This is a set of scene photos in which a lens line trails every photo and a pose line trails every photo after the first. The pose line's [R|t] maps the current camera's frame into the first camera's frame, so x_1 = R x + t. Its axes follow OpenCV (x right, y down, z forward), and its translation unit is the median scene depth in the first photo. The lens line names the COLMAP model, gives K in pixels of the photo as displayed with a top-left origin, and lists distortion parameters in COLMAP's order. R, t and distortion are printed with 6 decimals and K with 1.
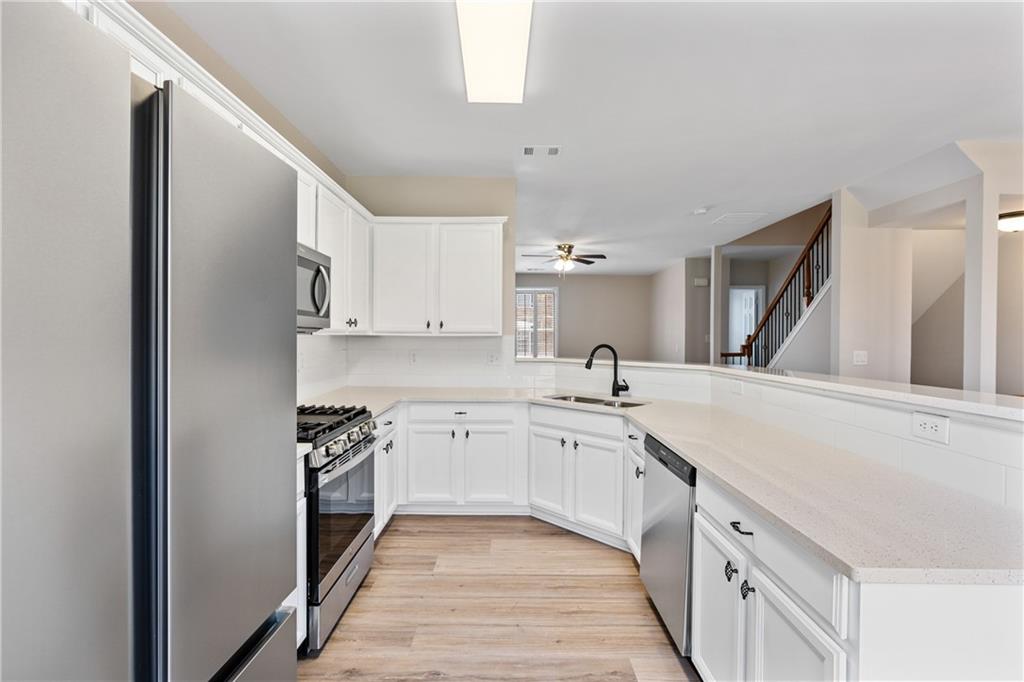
lens RADIAL K [[462.4, 0, 512.0], [0, 462.4, 341.0], [0, 0, 1]] dist [0.000077, -0.000105]
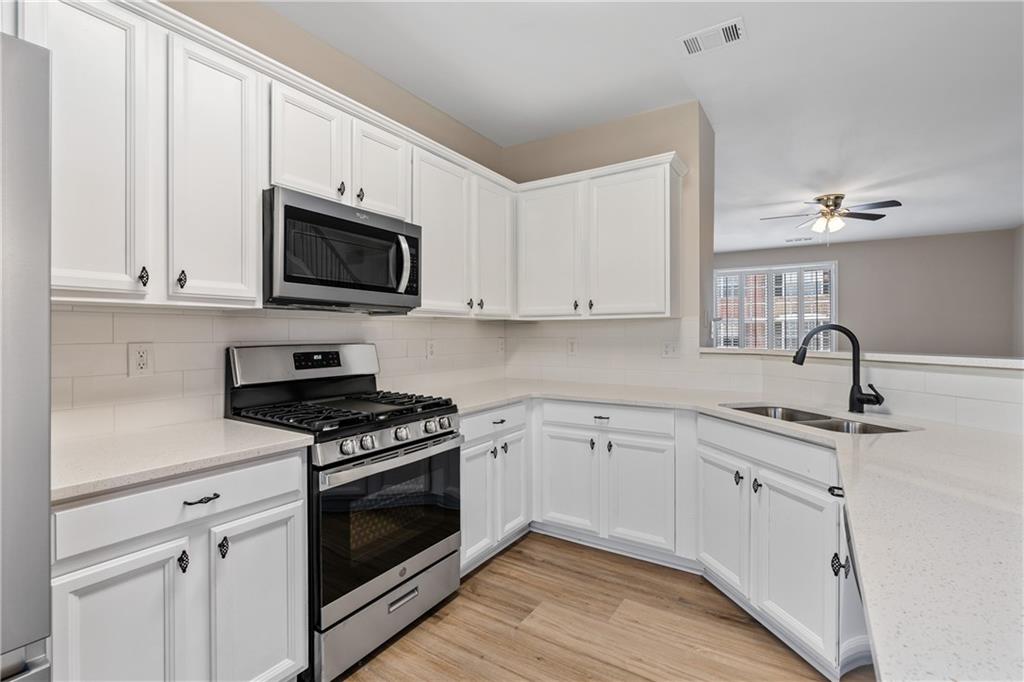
lens RADIAL K [[465.6, 0, 510.2], [0, 465.6, 335.7], [0, 0, 1]] dist [-0.003967, -0.000101]
pose [[0.841293, -0.005921, -0.540548, 0.177393], [0.001129, 0.999957, -0.009195, 0.027480], [0.540579, 0.007125, 0.841263, 0.270006]]
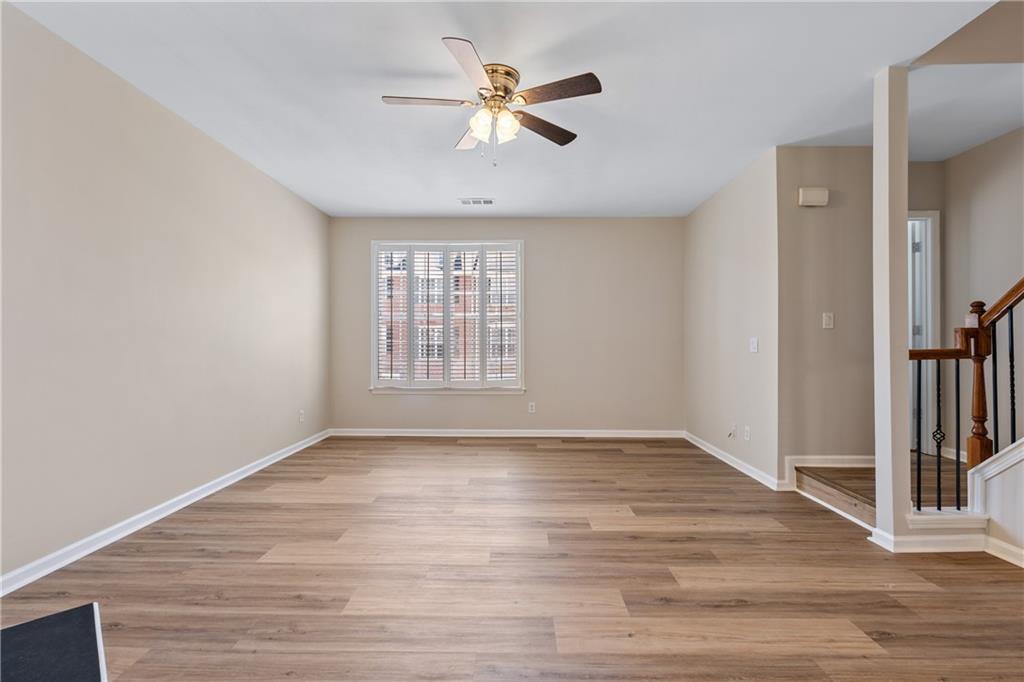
lens RADIAL K [[463.5, 0, 509.7], [0, 463.5, 341.3], [0, 0, 1]] dist [-0.002109, -0.000501]
pose [[0.999859, -0.005349, -0.015891, 0.268031], [0.005148, 0.999907, -0.012626, 0.045163], [0.015957, 0.012542, 0.999794, 1.251121]]
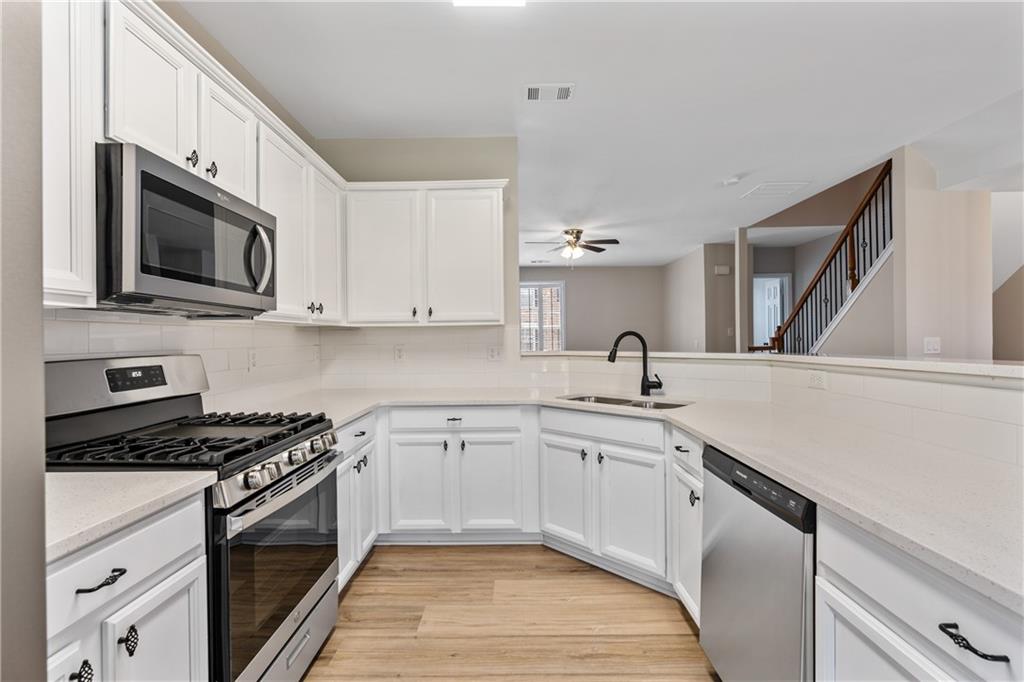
lens RADIAL K [[463.9, 0, 512.0], [0, 463.9, 340.0], [0, 0, 1]] dist [-0.003431, -0.000206]
pose [[0.999825, -0.016970, -0.007919, -0.001754], [0.016903, 0.999821, -0.008444, 0.026092], [0.008061, 0.008308, 0.999933, 0.190145]]
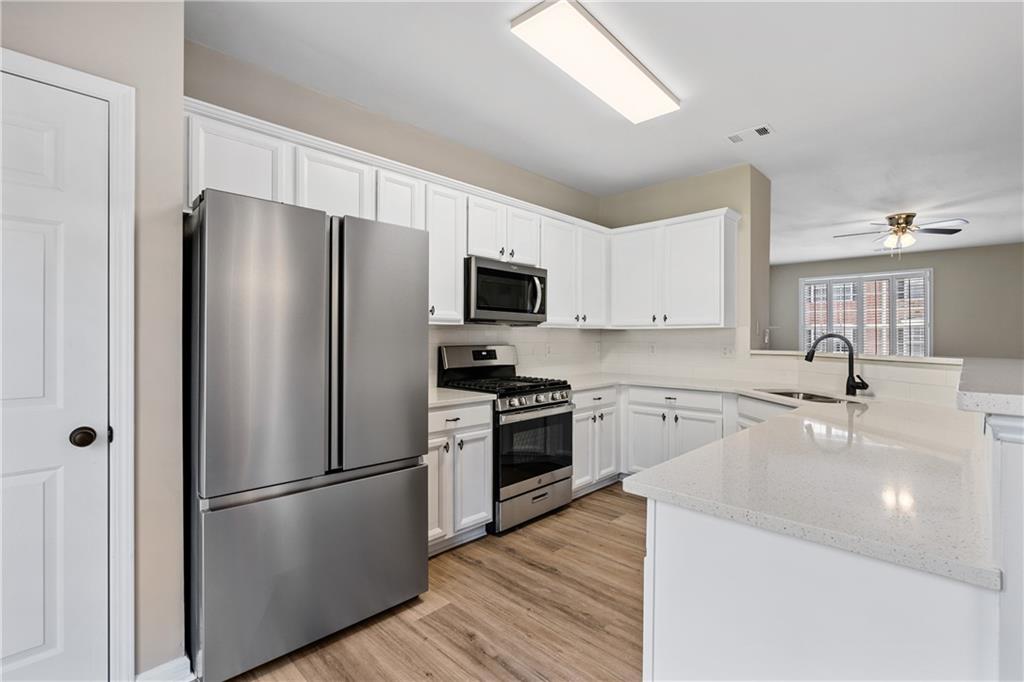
lens RADIAL K [[463.9, 0, 512.0], [0, 463.9, 340.0], [0, 0, 1]] dist [-0.003431, -0.000206]
pose [[0.721430, -0.002364, -0.692483, 0.371429], [-0.005119, 0.999949, -0.008747, 0.030137], [0.692469, 0.009856, 0.721381, -0.041298]]
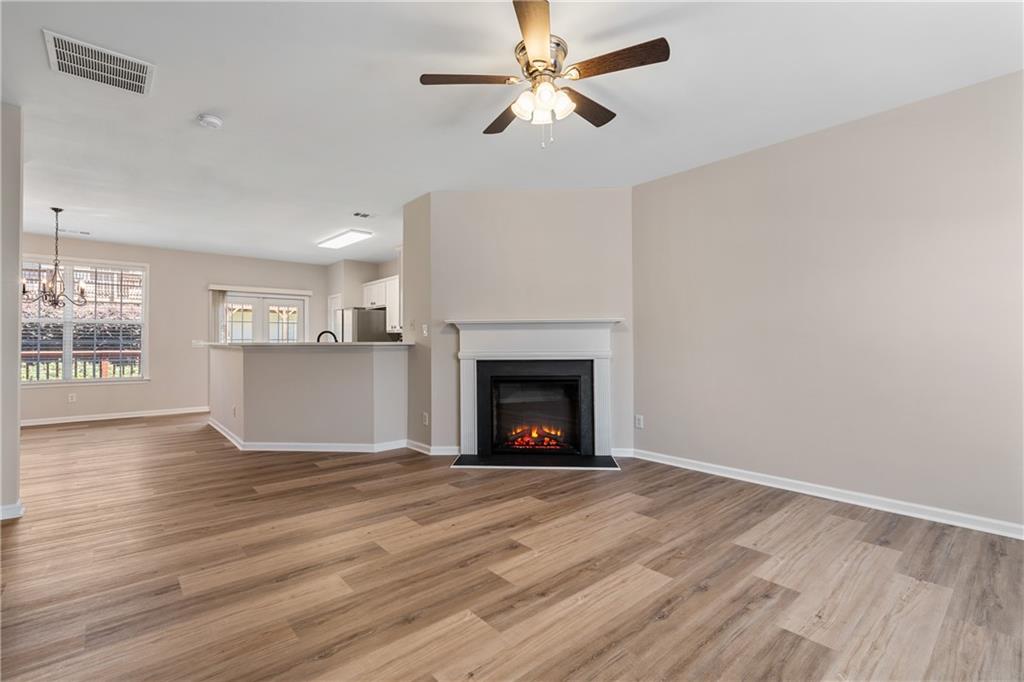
lens RADIAL K [[463.9, 0, 512.0], [0, 463.9, 340.0], [0, 0, 1]] dist [-0.003431, -0.000206]
pose [[-0.753102, -0.012529, -0.657784, 0.743119], [-0.008934, 0.999921, -0.008816, 0.043736], [0.657843, -0.000762, -0.753155, 2.556248]]
